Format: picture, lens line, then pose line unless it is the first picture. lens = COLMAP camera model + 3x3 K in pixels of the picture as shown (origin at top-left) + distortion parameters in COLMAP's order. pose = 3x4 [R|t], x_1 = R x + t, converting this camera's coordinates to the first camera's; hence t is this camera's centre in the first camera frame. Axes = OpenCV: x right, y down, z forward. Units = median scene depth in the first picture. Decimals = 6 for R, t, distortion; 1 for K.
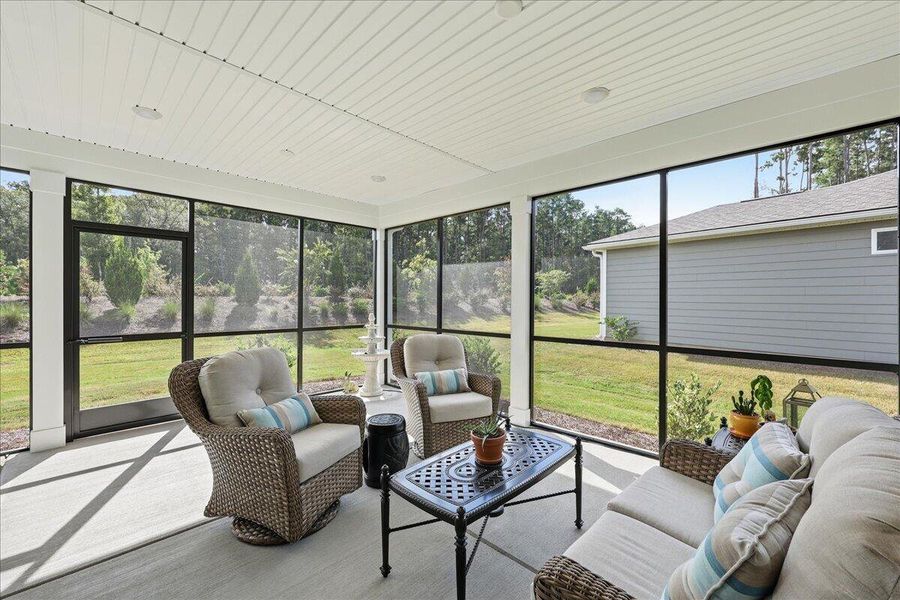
lens RADIAL K [[372.3, 0, 450.6], [0, 372.3, 298.8], [0, 0, 1]] dist [-0.000414, -0.000005]
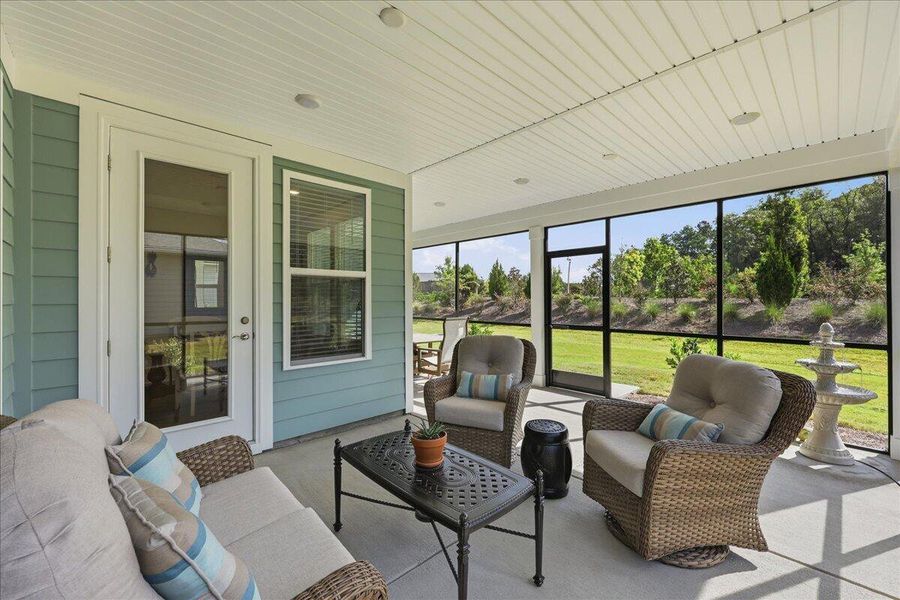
lens RADIAL K [[364.4, 0, 447.4], [0, 364.4, 300.2], [0, 0, 1]] dist [-0.007492, 0.000128]
pose [[-0.038718, 0.003487, -0.999244, 0.592092], [-0.002641, 0.999990, 0.003592, -0.004019], [0.999247, 0.002778, -0.038708, 0.596274]]
